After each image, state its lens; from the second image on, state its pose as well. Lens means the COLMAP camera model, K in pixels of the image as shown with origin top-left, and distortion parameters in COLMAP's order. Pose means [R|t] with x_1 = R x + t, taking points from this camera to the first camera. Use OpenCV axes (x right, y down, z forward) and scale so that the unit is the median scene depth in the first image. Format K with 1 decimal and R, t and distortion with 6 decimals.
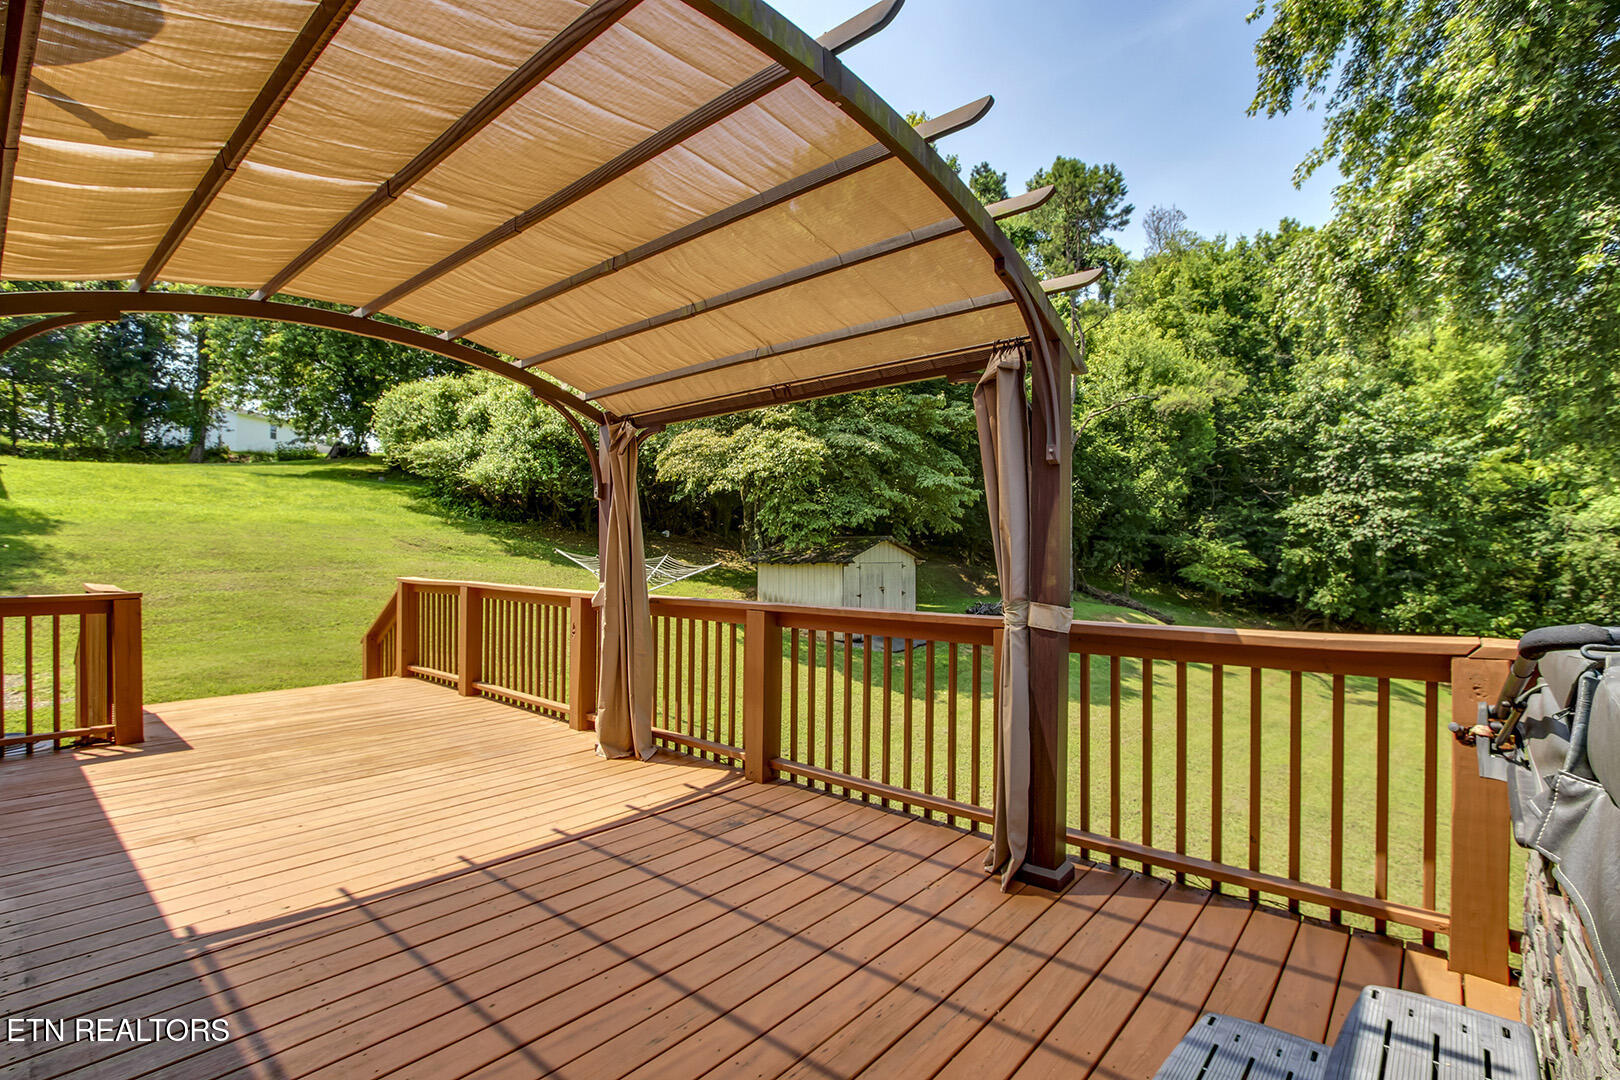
lens RADIAL K [[753.5, 0, 813.9], [0, 753.5, 553.4], [0, 0, 1]] dist [-0.018964, 0.001660]
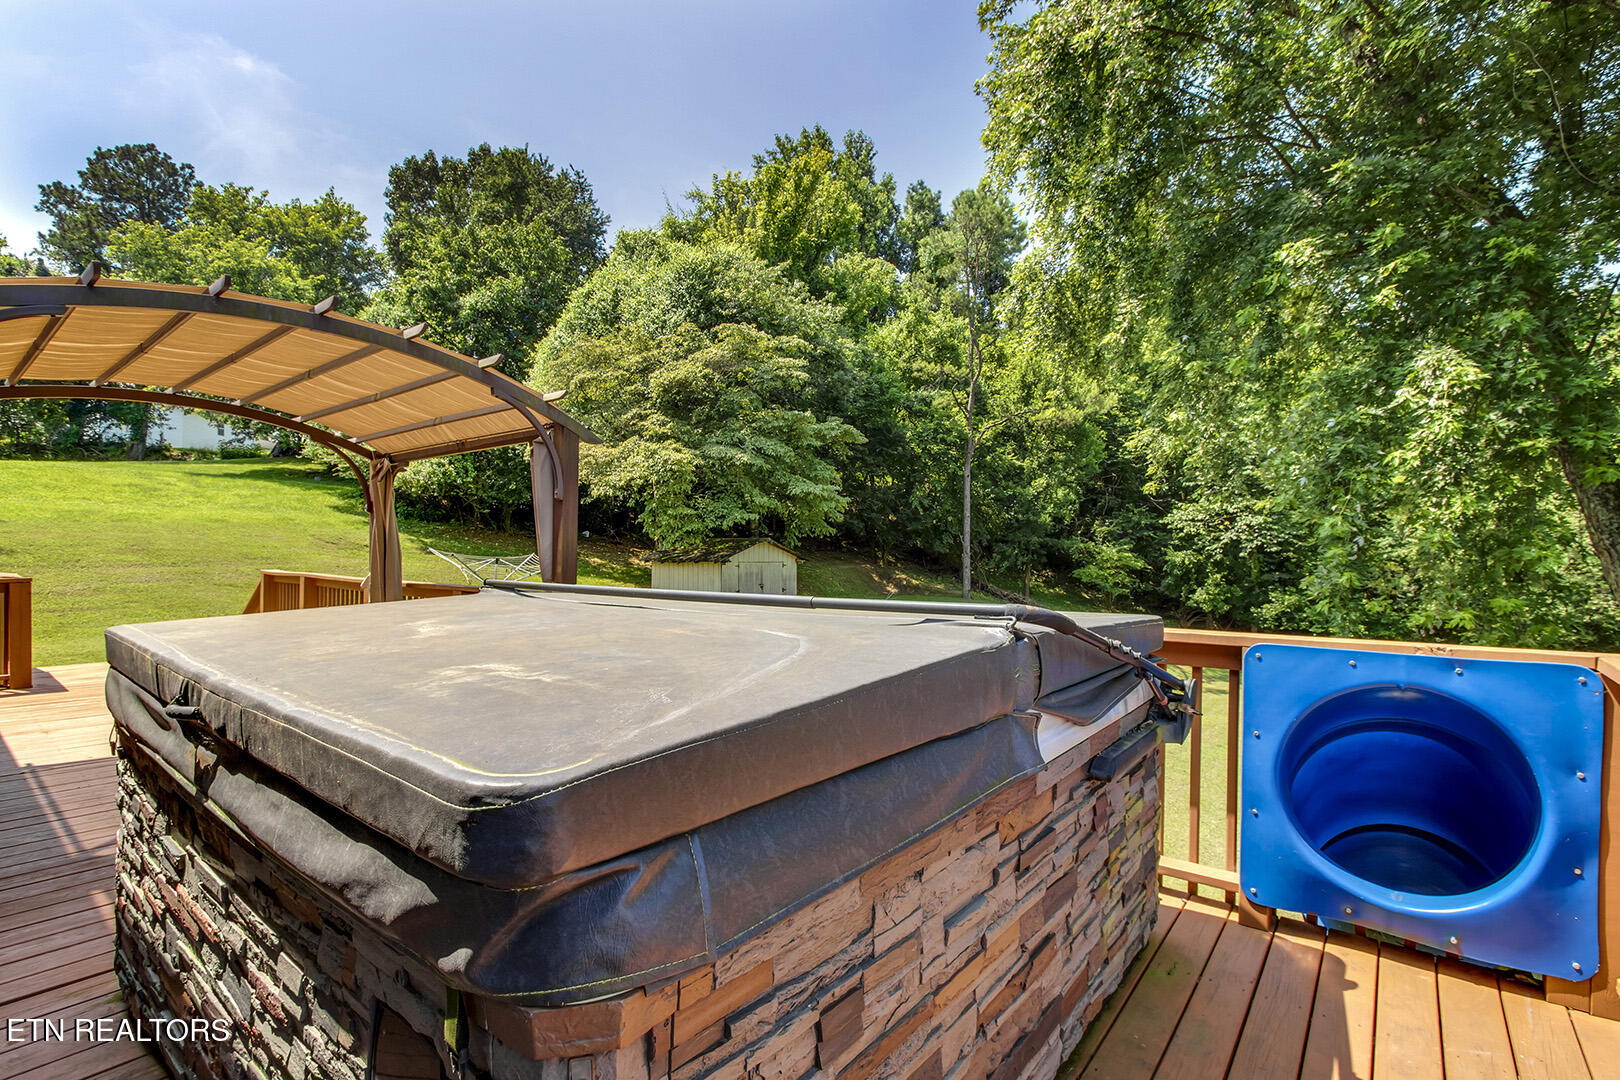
lens RADIAL K [[754.0, 0, 811.2], [0, 754.0, 546.0], [0, 0, 1]] dist [-0.021077, 0.004819]
pose [[0.999265, 0.006479, 0.037780, 0.083652], [-0.006085, 0.999926, -0.010535, 0.000183], [-0.037846, 0.010297, 0.999231, -0.073372]]
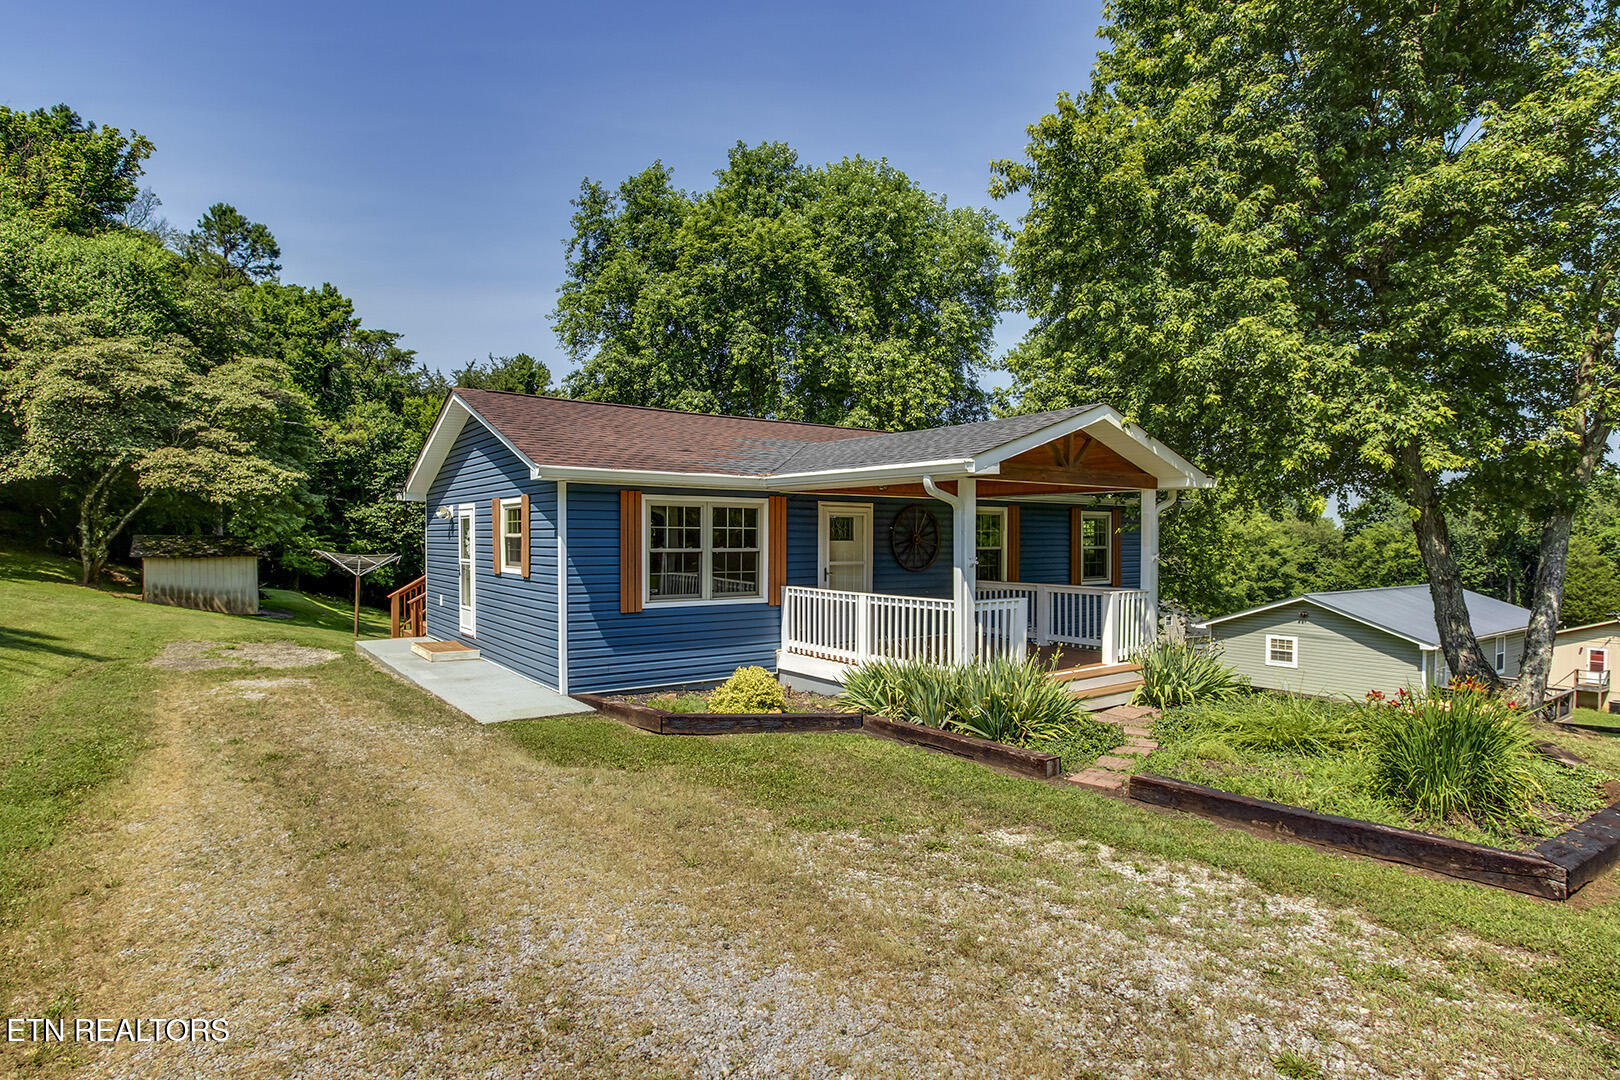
lens RADIAL K [[853.7, 0, 807.7], [0, 853.7, 571.1], [0, 0, 1]] dist [-0.015115, 0.000205]
pose [[0.227585, -0.033855, 0.973170, -0.784073], [-0.005503, 0.999335, 0.036052, -0.011549], [-0.973743, -0.013560, 0.227247, -0.183542]]
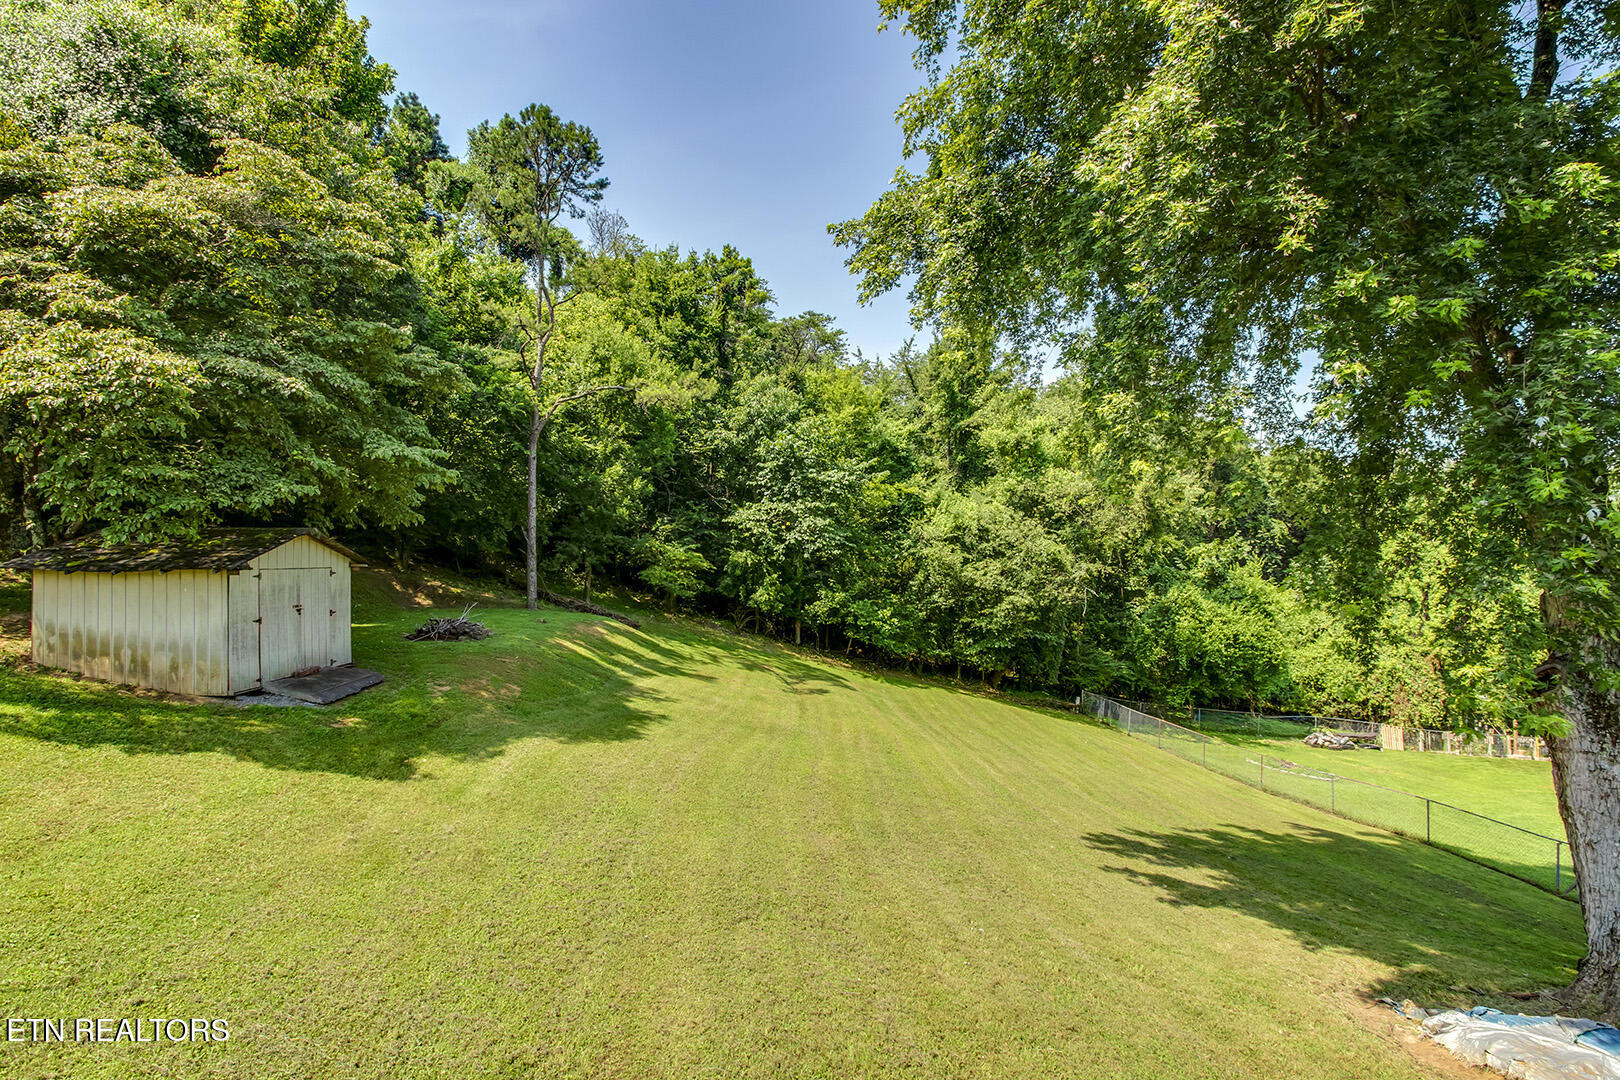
lens RADIAL K [[753.5, 0, 813.9], [0, 753.5, 553.4], [0, 0, 1]] dist [-0.018964, 0.001660]
pose [[0.733886, 0.005485, 0.679251, -0.015155], [-0.004148, 0.999985, -0.003593, -0.000063], [-0.679260, -0.000181, 0.733897, 0.148601]]
